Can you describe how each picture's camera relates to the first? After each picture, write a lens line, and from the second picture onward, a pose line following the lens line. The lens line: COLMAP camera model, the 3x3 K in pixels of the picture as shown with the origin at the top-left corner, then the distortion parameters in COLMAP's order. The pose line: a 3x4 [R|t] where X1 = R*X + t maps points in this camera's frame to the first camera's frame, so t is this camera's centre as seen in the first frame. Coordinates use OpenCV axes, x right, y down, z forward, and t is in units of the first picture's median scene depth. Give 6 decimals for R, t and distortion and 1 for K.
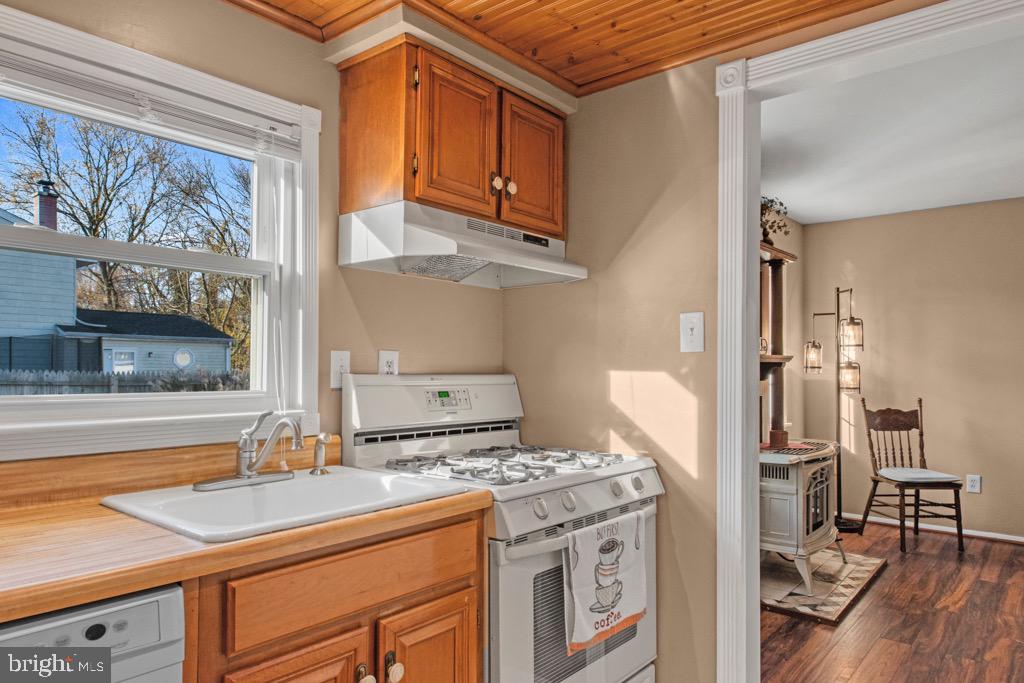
lens RADIAL K [[682.6, 0, 512.7], [0, 682.6, 342.8], [0, 0, 1]] dist [-0.003318, -0.001924]
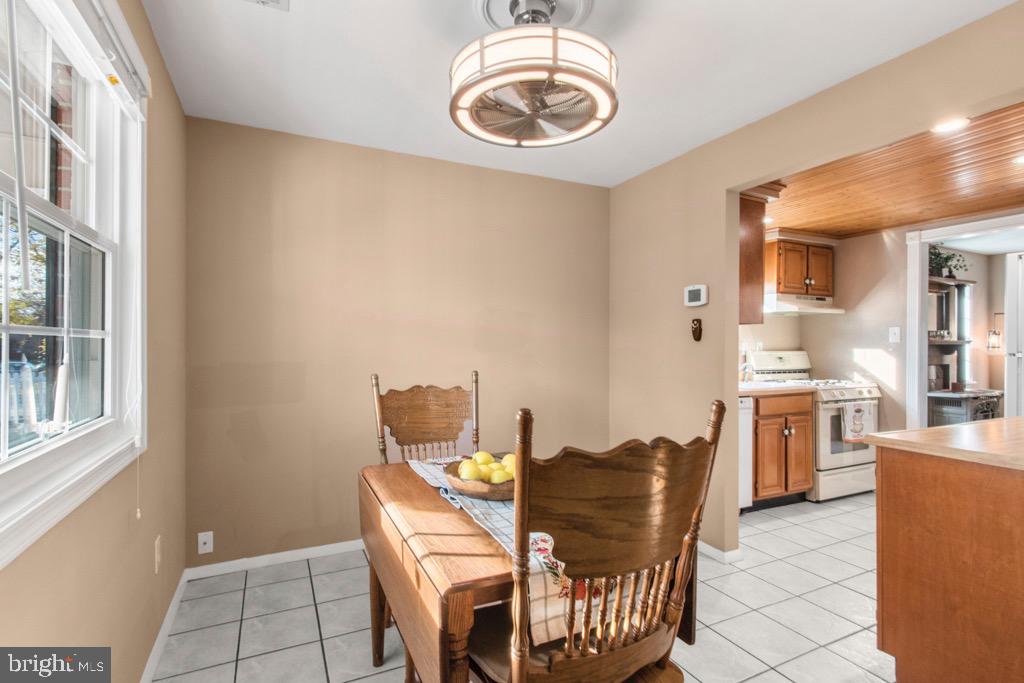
lens RADIAL K [[489.2, 0, 506.6], [0, 489.2, 341.9], [0, 0, 1]] dist [0.002369, 0.000165]
pose [[0.910080, -0.007271, -0.414369, -0.304800], [0.017645, 0.999619, 0.021214, -0.051293], [0.414057, -0.026618, 0.909862, -1.290250]]
